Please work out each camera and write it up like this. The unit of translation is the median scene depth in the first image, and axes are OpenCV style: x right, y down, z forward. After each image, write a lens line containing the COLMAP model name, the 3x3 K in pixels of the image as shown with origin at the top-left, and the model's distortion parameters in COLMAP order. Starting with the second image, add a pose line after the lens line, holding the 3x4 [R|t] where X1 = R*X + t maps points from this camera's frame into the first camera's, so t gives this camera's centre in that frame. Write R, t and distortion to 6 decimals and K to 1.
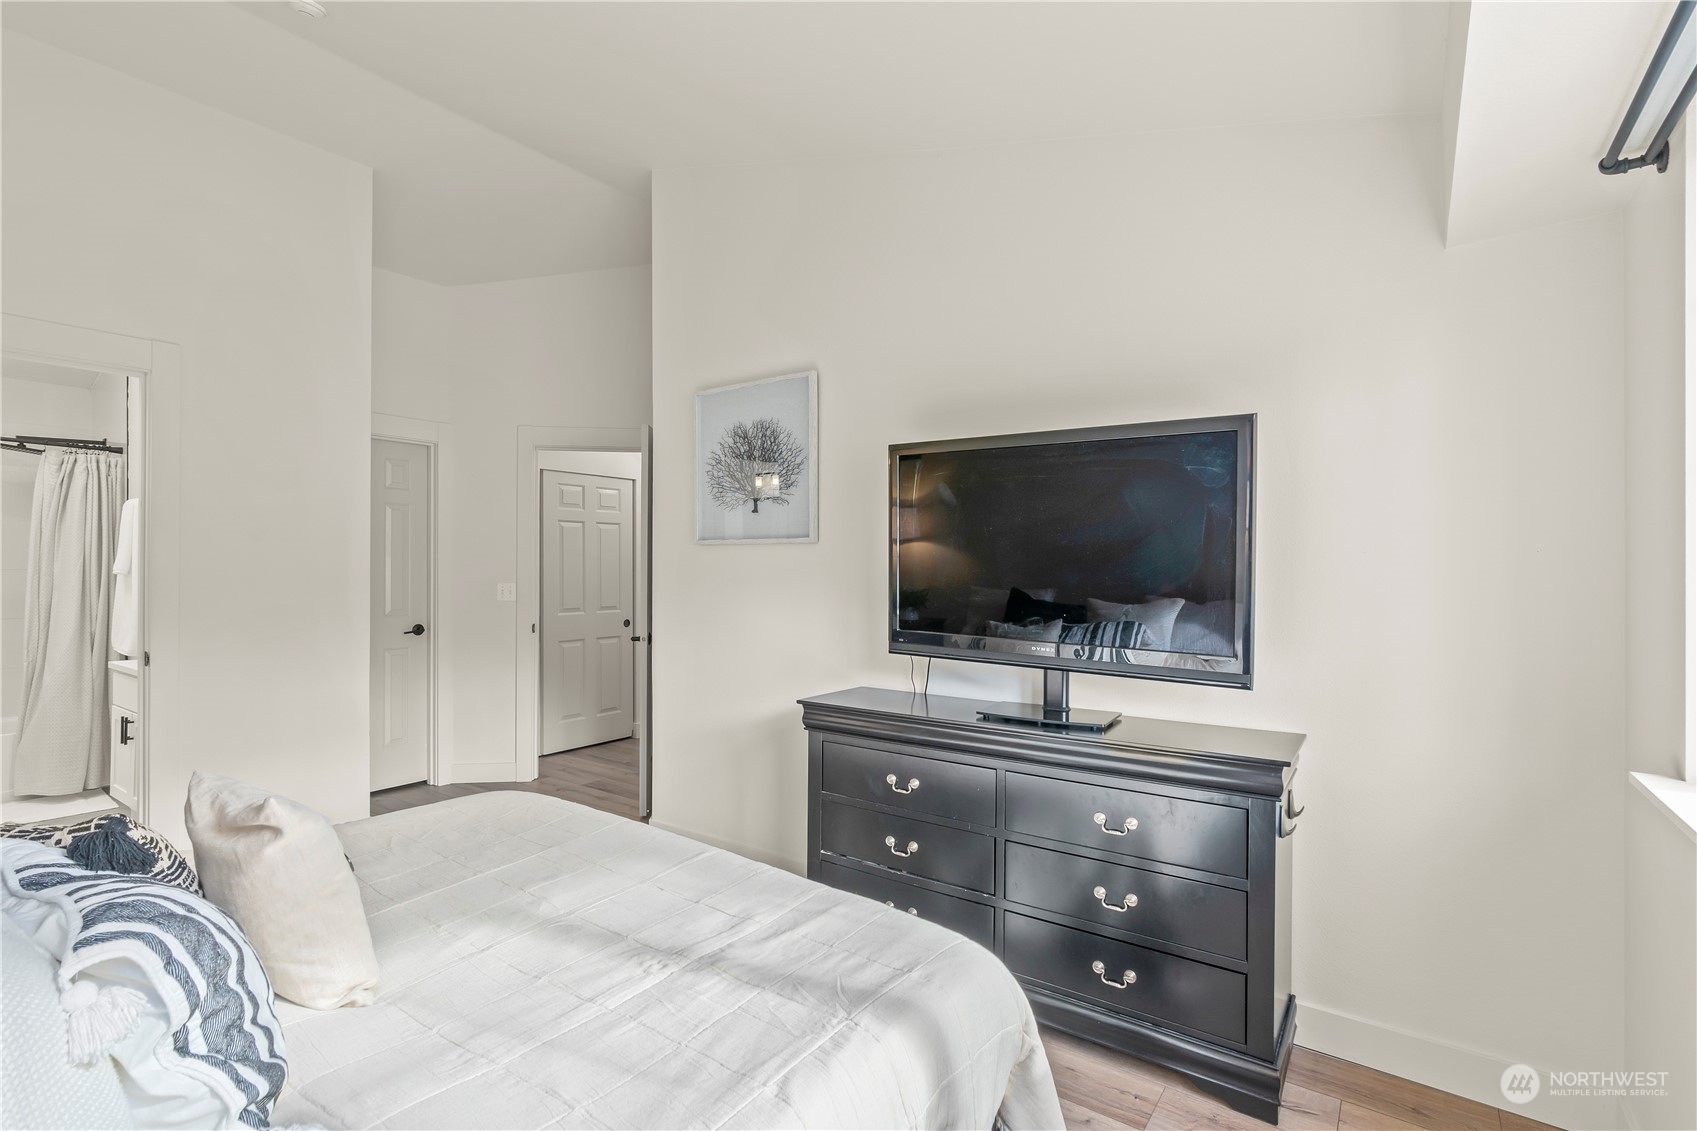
lens RADIAL K [[783.2, 0, 847.7], [0, 783.2, 568.2], [0, 0, 1]] dist [-0.002346, -0.000326]
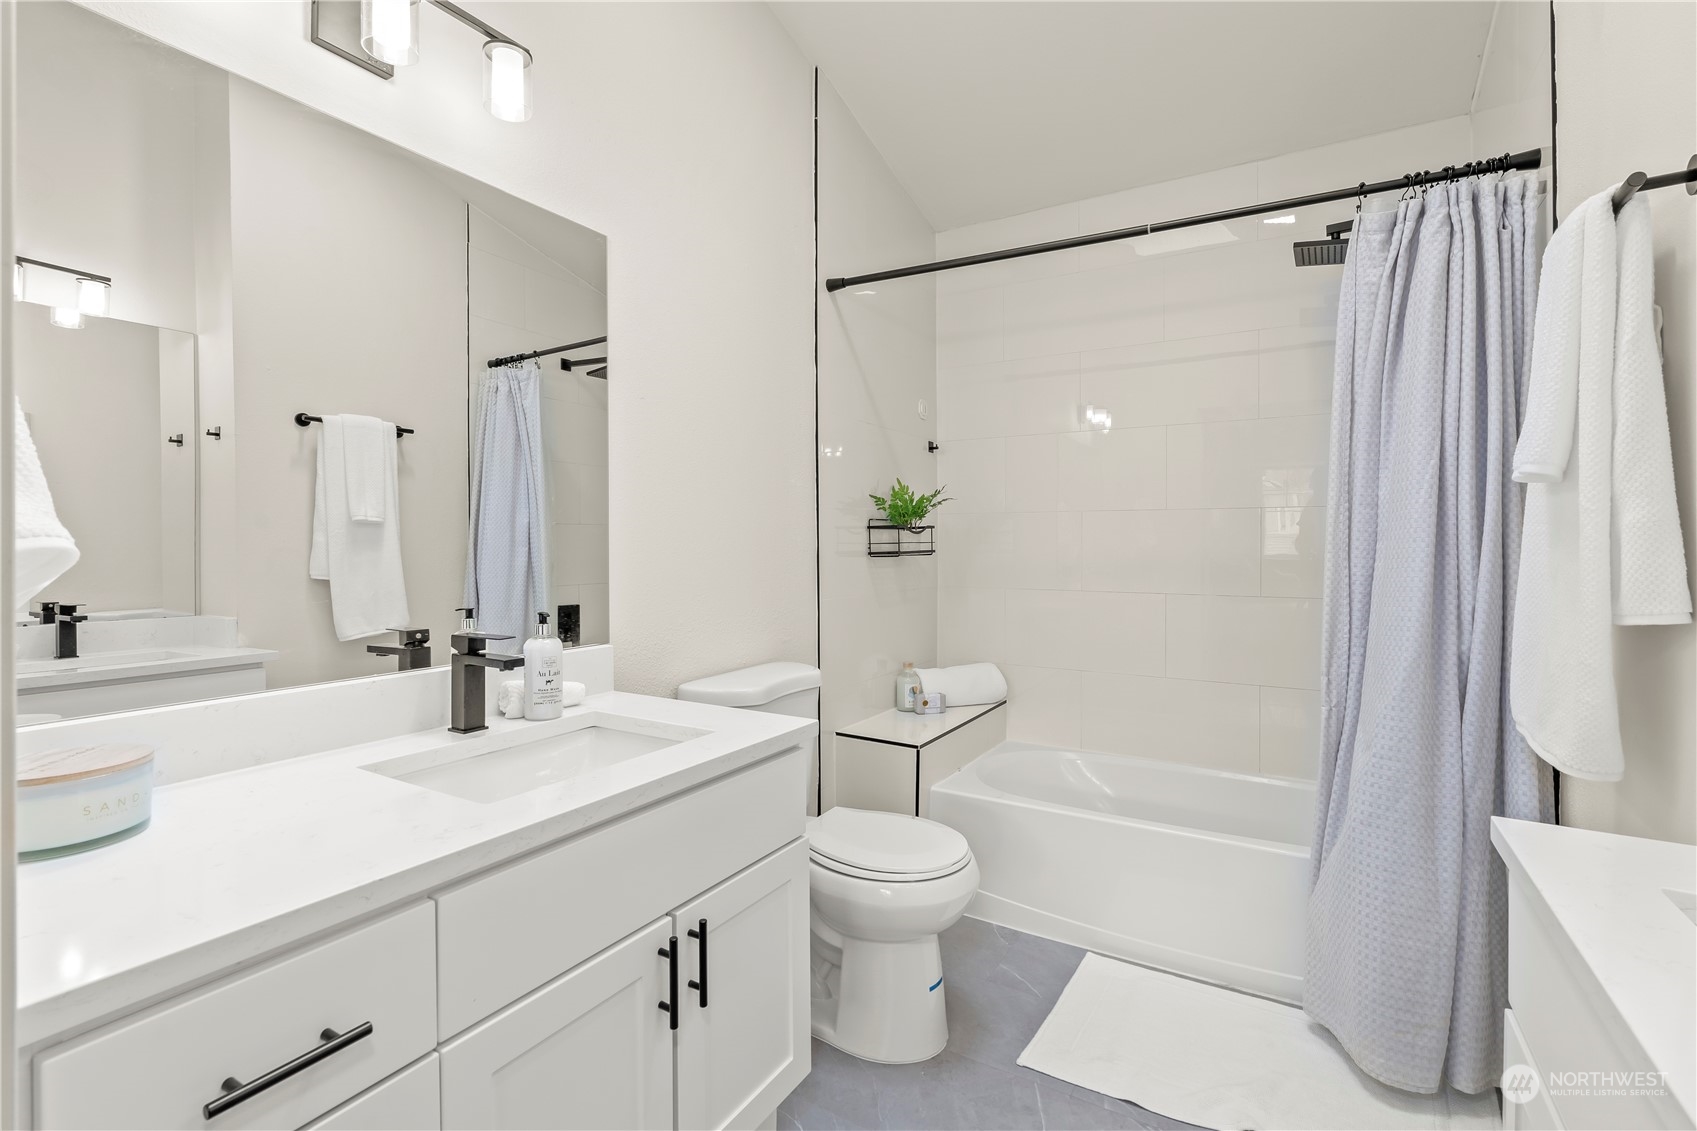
lens RADIAL K [[773.7, 0, 852.4], [0, 773.7, 542.9], [0, 0, 1]] dist [-0.003403, -0.000130]
pose [[0.095692, -0.004800, -0.995399, -0.637866], [0.004773, 0.999979, -0.004363, 0.030234], [0.995400, -0.004334, 0.095713, 0.684514]]
